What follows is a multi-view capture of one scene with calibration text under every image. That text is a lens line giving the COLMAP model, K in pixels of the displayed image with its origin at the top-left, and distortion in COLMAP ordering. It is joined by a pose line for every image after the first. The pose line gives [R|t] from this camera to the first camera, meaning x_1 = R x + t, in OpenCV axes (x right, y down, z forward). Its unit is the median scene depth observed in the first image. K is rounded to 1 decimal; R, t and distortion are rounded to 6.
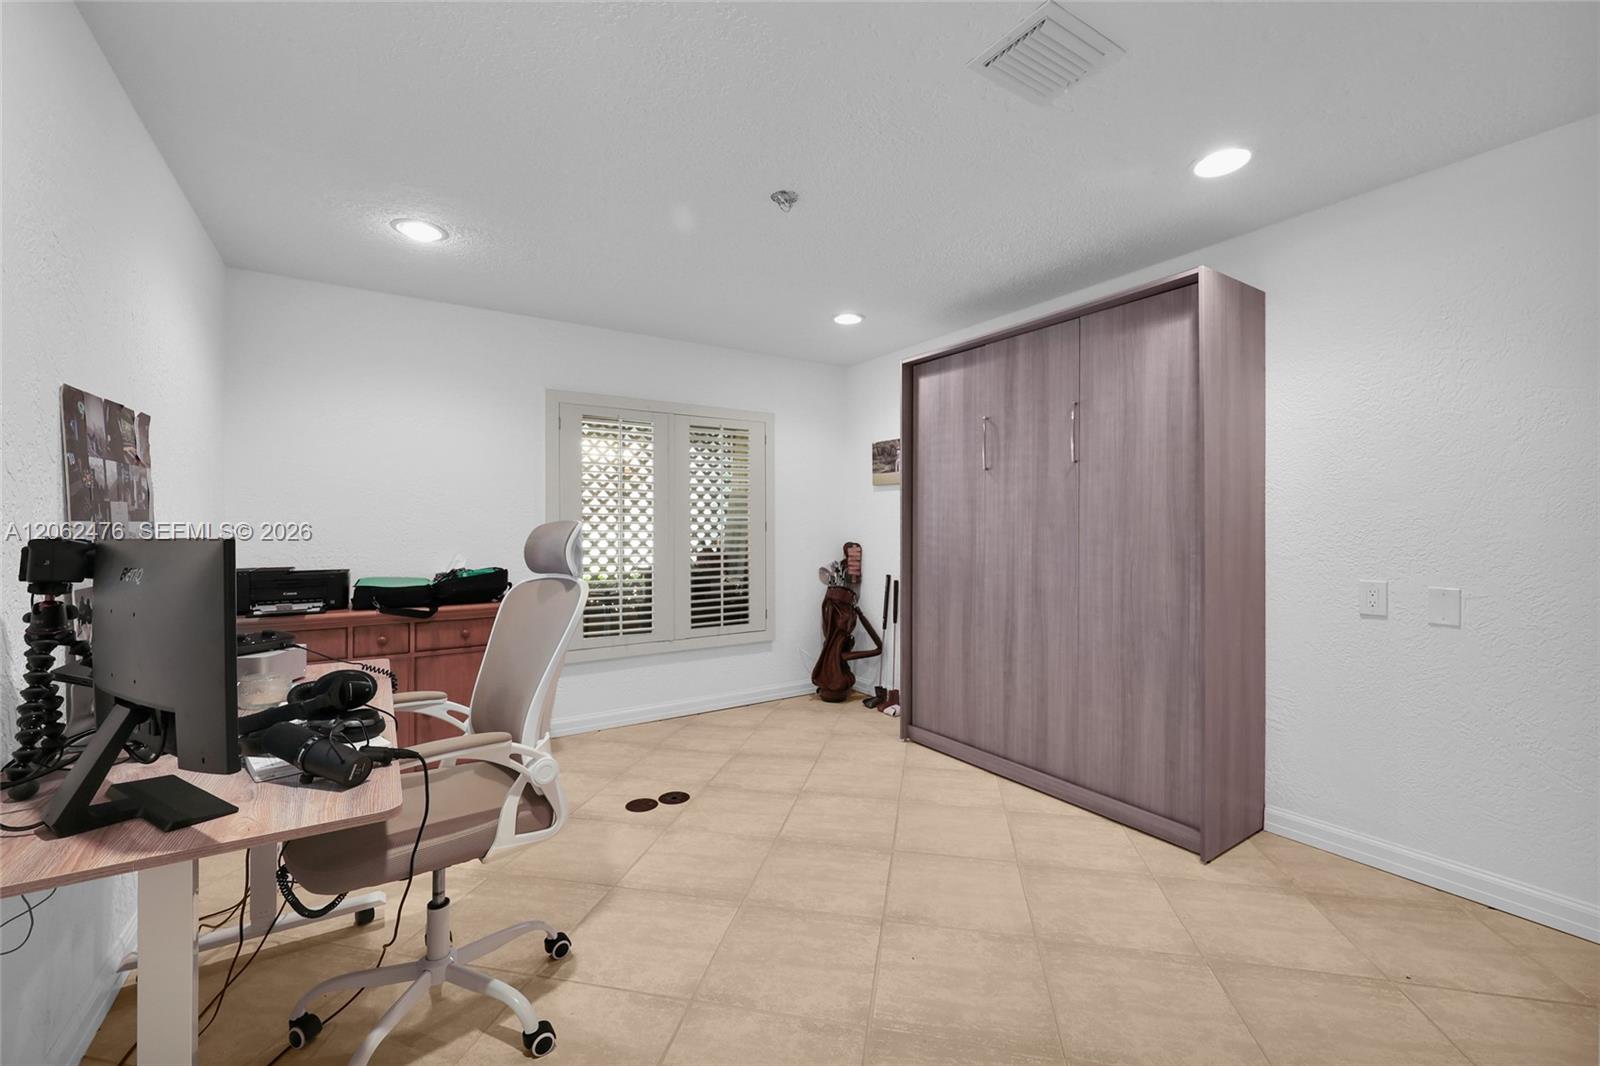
lens RADIAL K [[655.7, 0, 800.8], [0, 655.7, 526.9], [0, 0, 1]] dist [-0.000728, 0.000238]
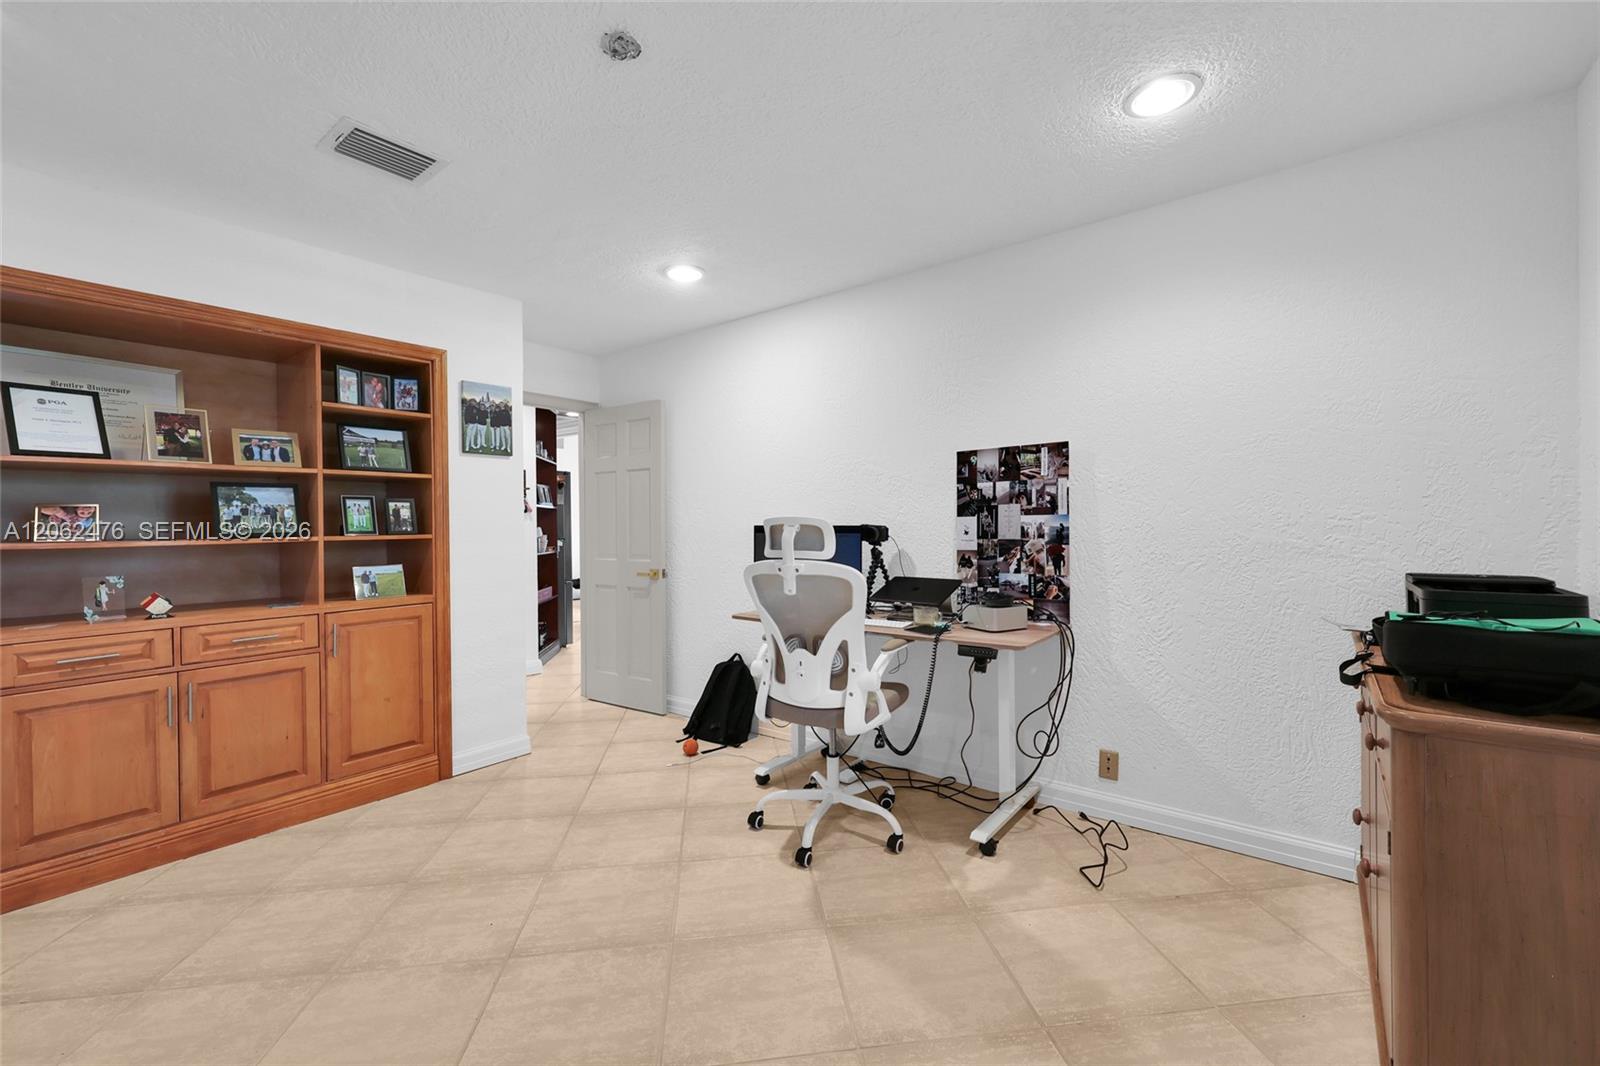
lens RADIAL K [[655.7, 0, 799.6], [0, 655.7, 527.4], [0, 0, 1]] dist [-0.000728, 0.000238]
pose [[-0.945769, 0.010830, -0.324660, 0.021639], [0.010284, 0.999941, 0.003400, 0.005684], [0.324677, -0.000123, -0.945825, 1.345915]]
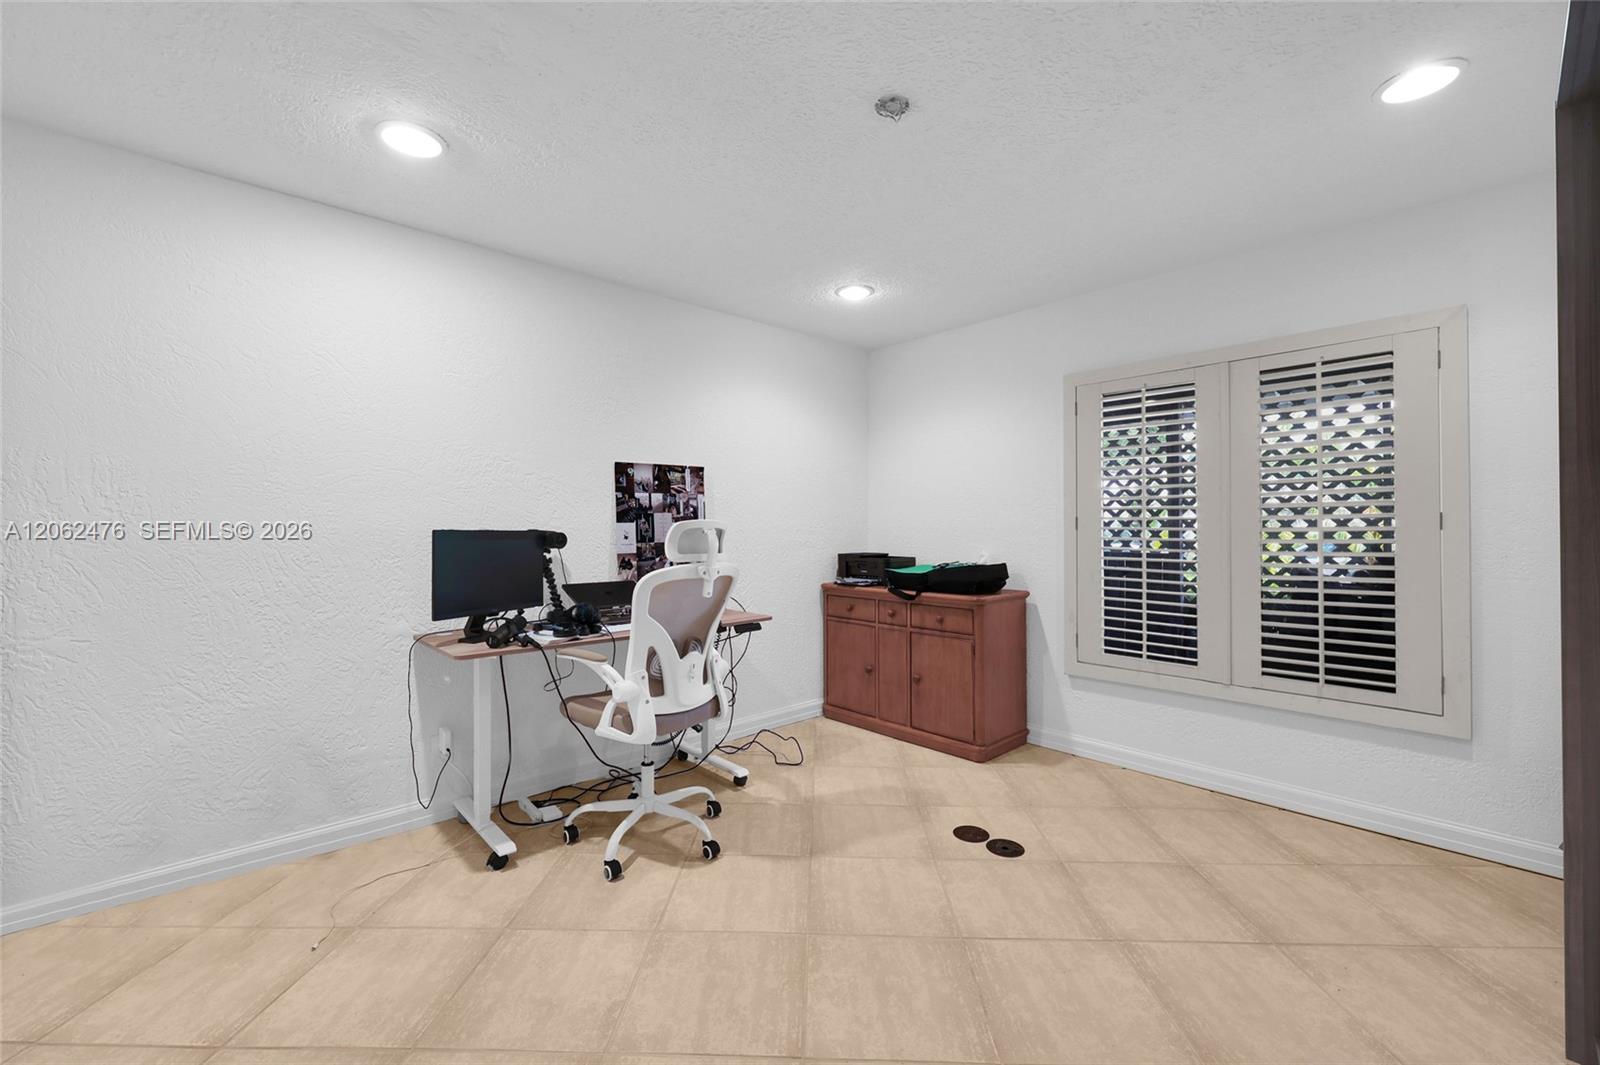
lens RADIAL K [[655.7, 0, 805.2], [0, 655.7, 526.0], [0, 0, 1]] dist [-0.000728, 0.000238]
pose [[0.172210, -0.000260, -0.985060, 0.576630], [0.003902, 0.999992, 0.000418, 0.001445], [0.985053, -0.003916, 0.172210, 0.596297]]
